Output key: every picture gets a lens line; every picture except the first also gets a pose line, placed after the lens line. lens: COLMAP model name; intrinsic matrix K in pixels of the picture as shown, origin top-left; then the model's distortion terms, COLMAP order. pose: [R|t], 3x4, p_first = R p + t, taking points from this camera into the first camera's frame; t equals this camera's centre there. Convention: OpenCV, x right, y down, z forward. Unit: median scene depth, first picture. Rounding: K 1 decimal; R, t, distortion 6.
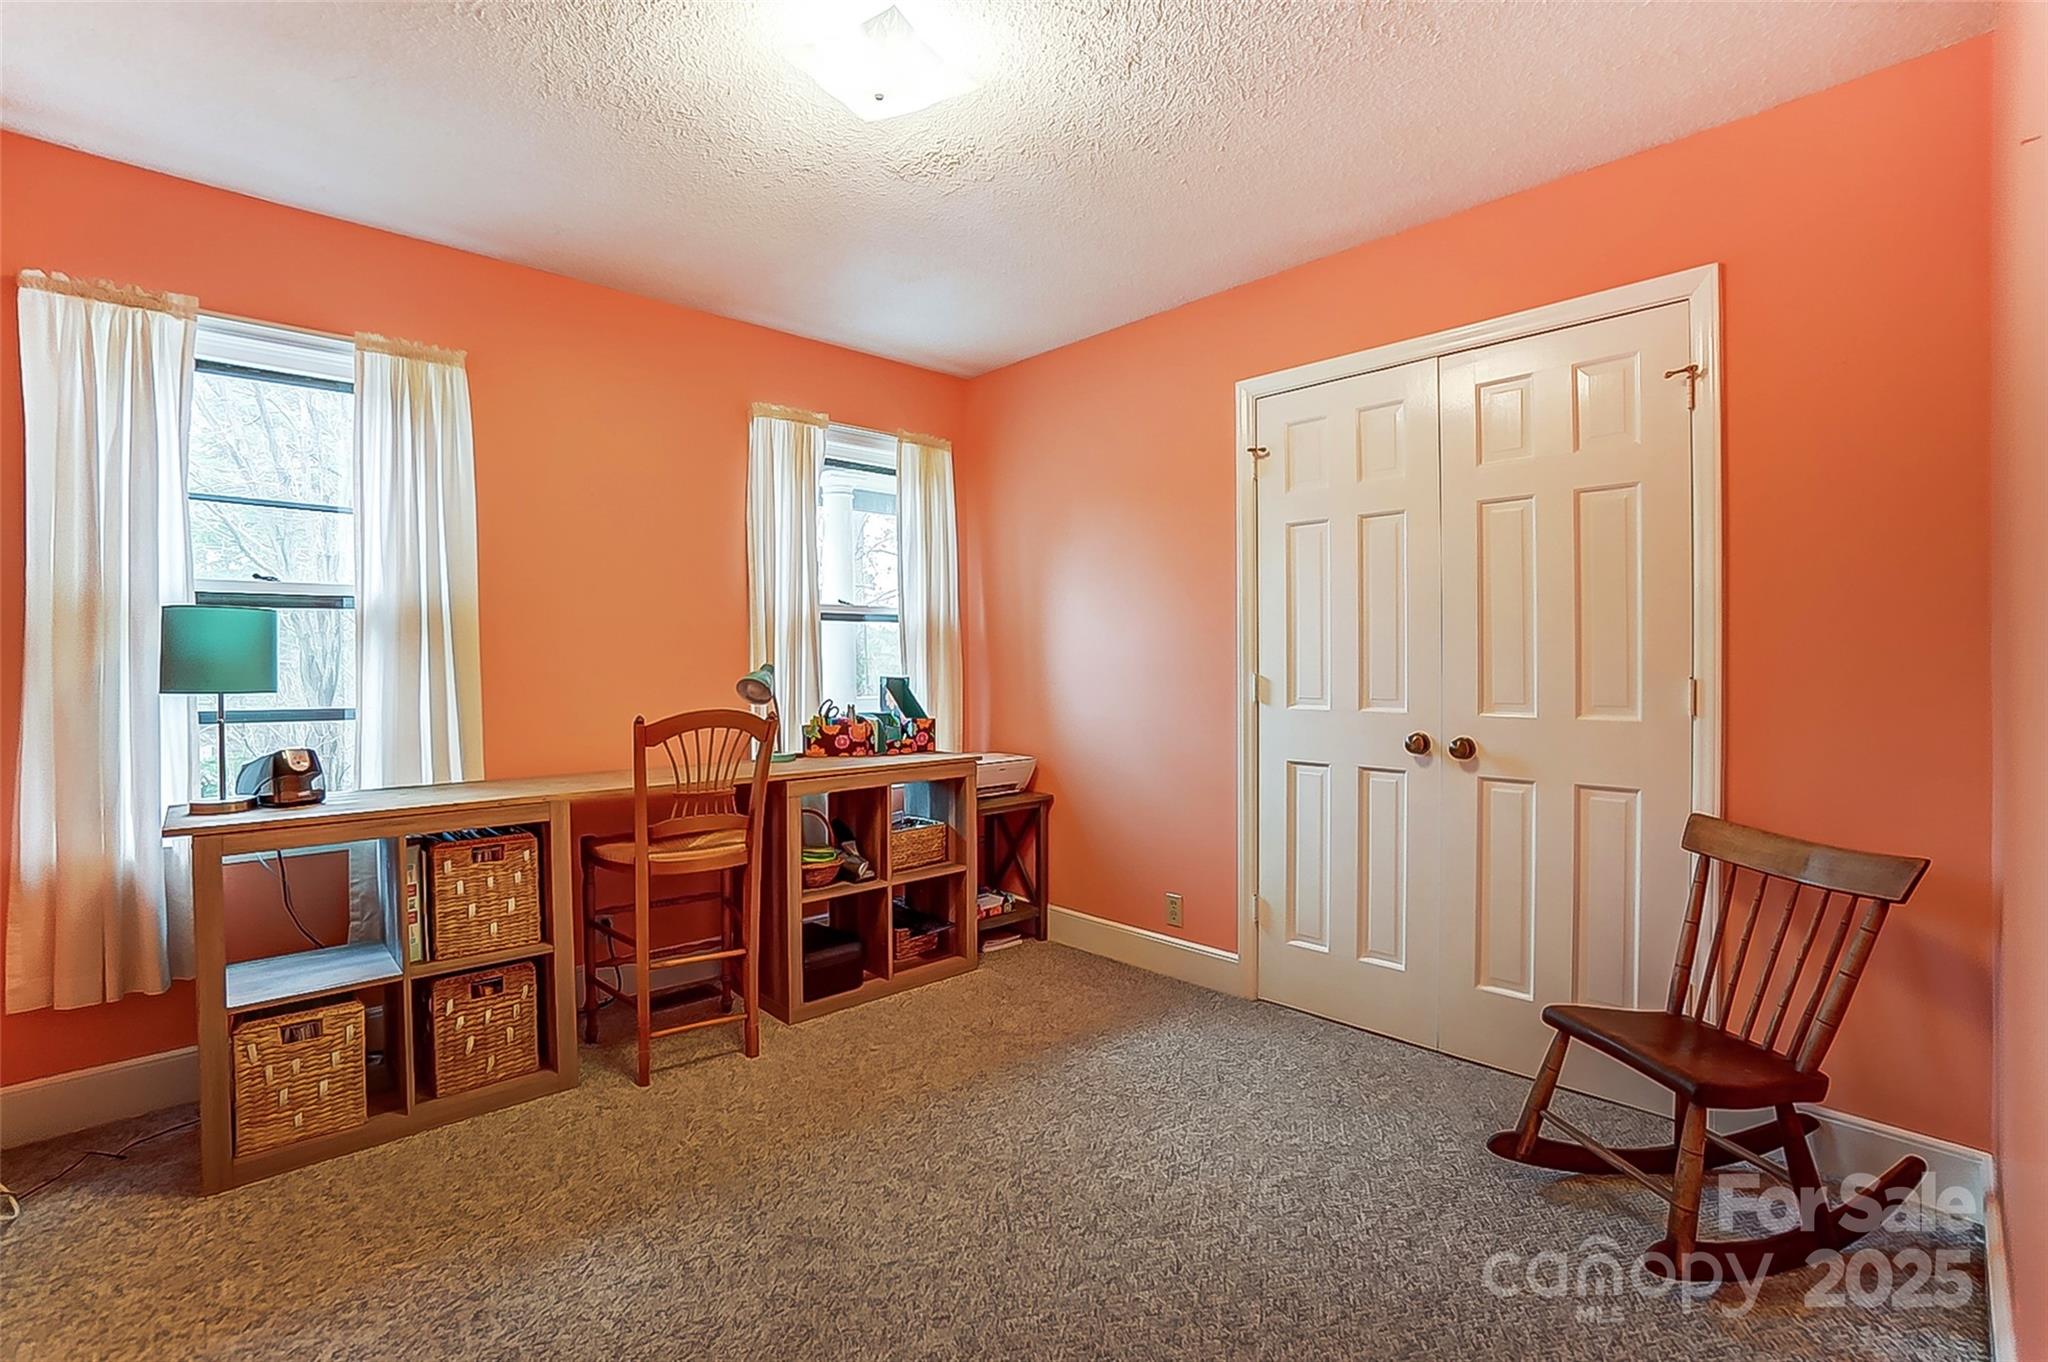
lens RADIAL K [[905.5, 0, 1016.8], [0, 905.5, 684.5], [0, 0, 1]] dist [-0.044834, 0.000826]
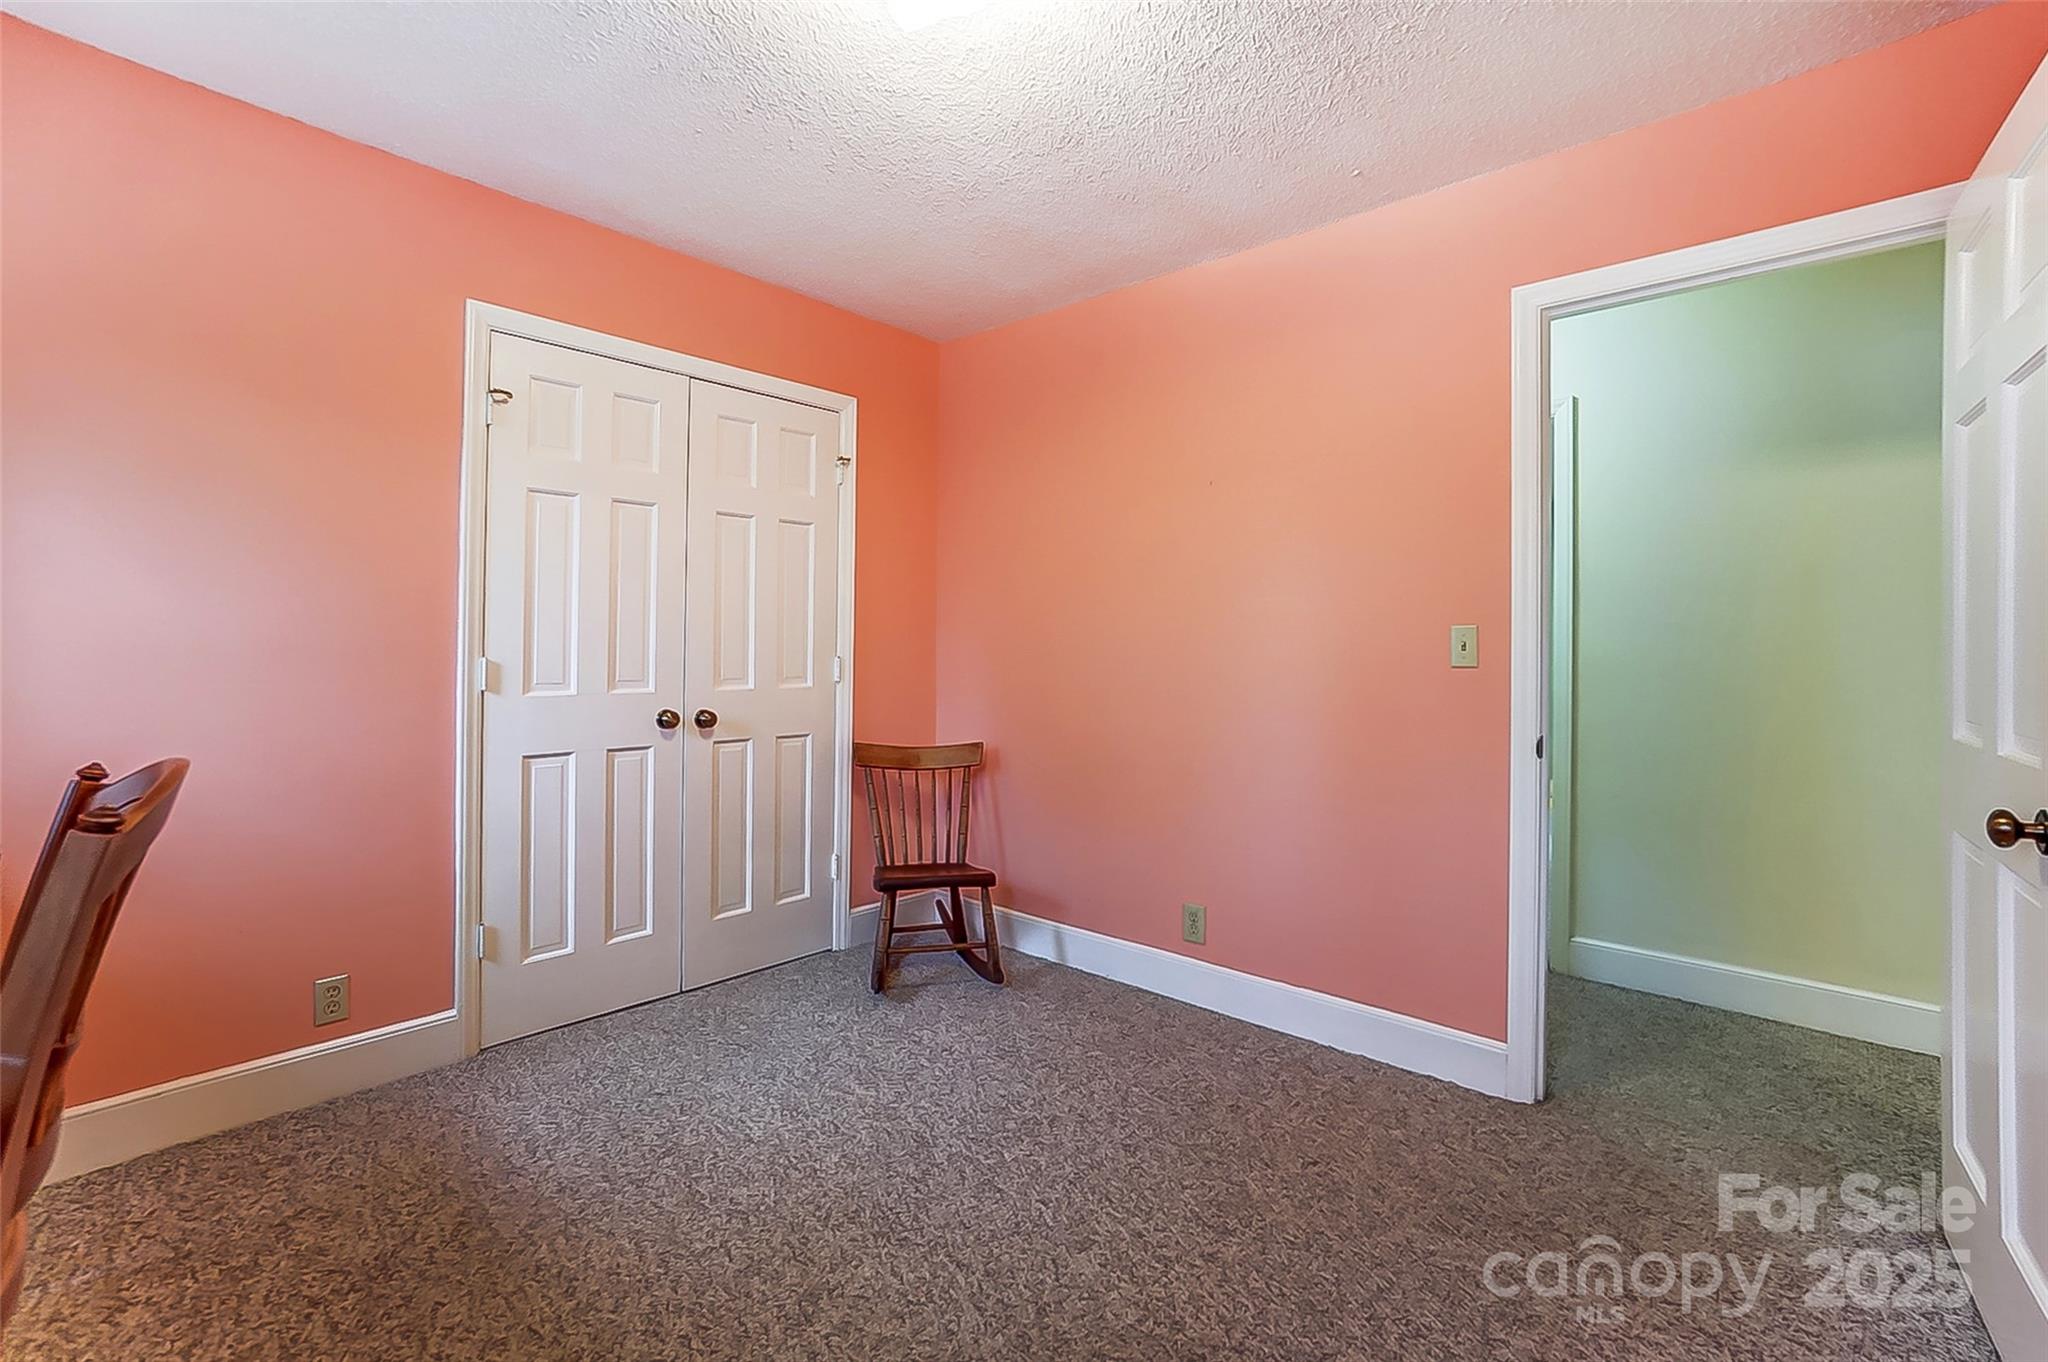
lens RADIAL K [[894.8, 0, 1020.0], [0, 894.8, 637.3], [0, 0, 1]] dist [-0.000250, 0.000174]
pose [[-0.061881, 0.007793, 0.998053, -0.672444], [0.007926, 0.999942, -0.007316, -0.022920], [-0.998052, 0.007458, -0.061939, 0.631577]]
